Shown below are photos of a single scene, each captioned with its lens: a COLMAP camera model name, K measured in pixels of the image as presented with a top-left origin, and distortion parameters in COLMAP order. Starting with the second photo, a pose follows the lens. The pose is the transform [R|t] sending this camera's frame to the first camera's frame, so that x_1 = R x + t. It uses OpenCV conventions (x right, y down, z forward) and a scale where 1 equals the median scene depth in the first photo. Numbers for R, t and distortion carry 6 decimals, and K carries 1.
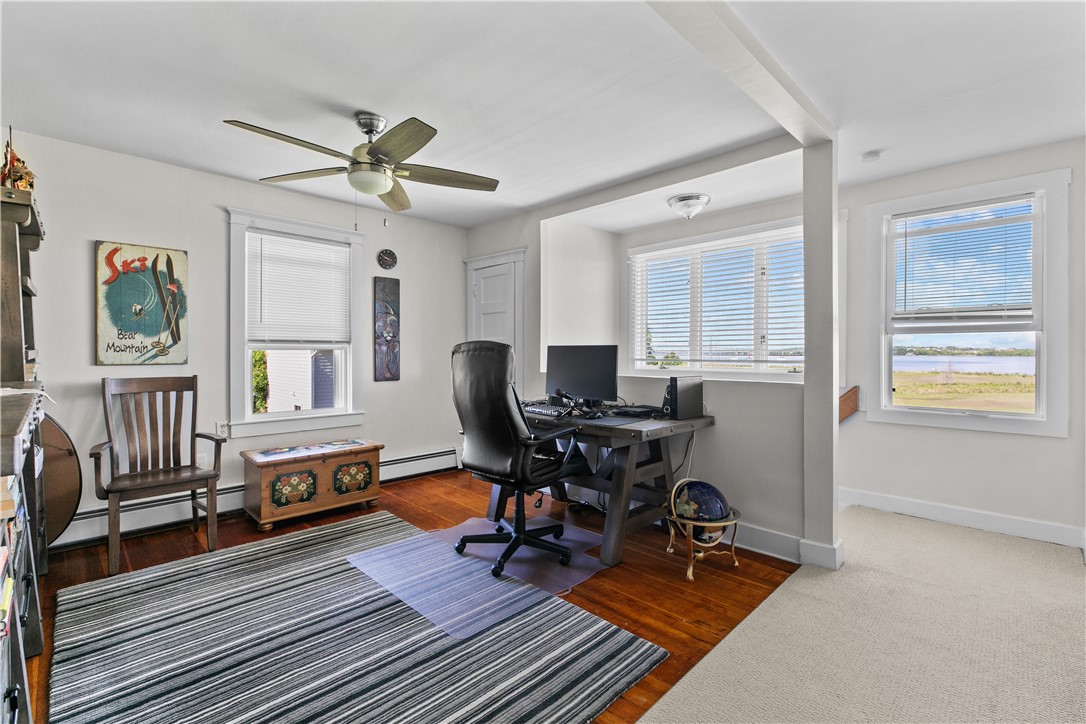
lens RADIAL K [[489.4, 0, 543.0], [0, 489.4, 362.0], [0, 0, 1]] dist [0.000628, 0.000226]
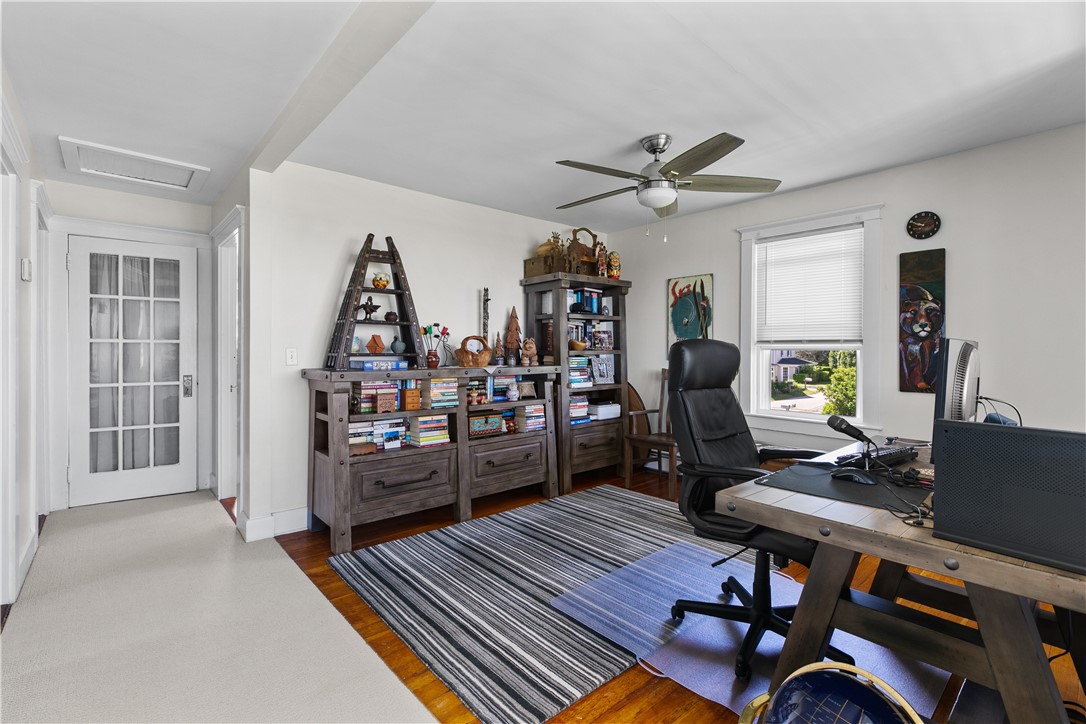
lens RADIAL K [[489.4, 0, 543.0], [0, 489.4, 362.0], [0, 0, 1]] dist [0.000628, 0.000226]
pose [[-0.062228, 0.019292, -0.997876, 0.603605], [-0.028412, 0.999374, 0.021093, -0.008726], [0.997657, 0.029664, -0.061640, 0.657465]]
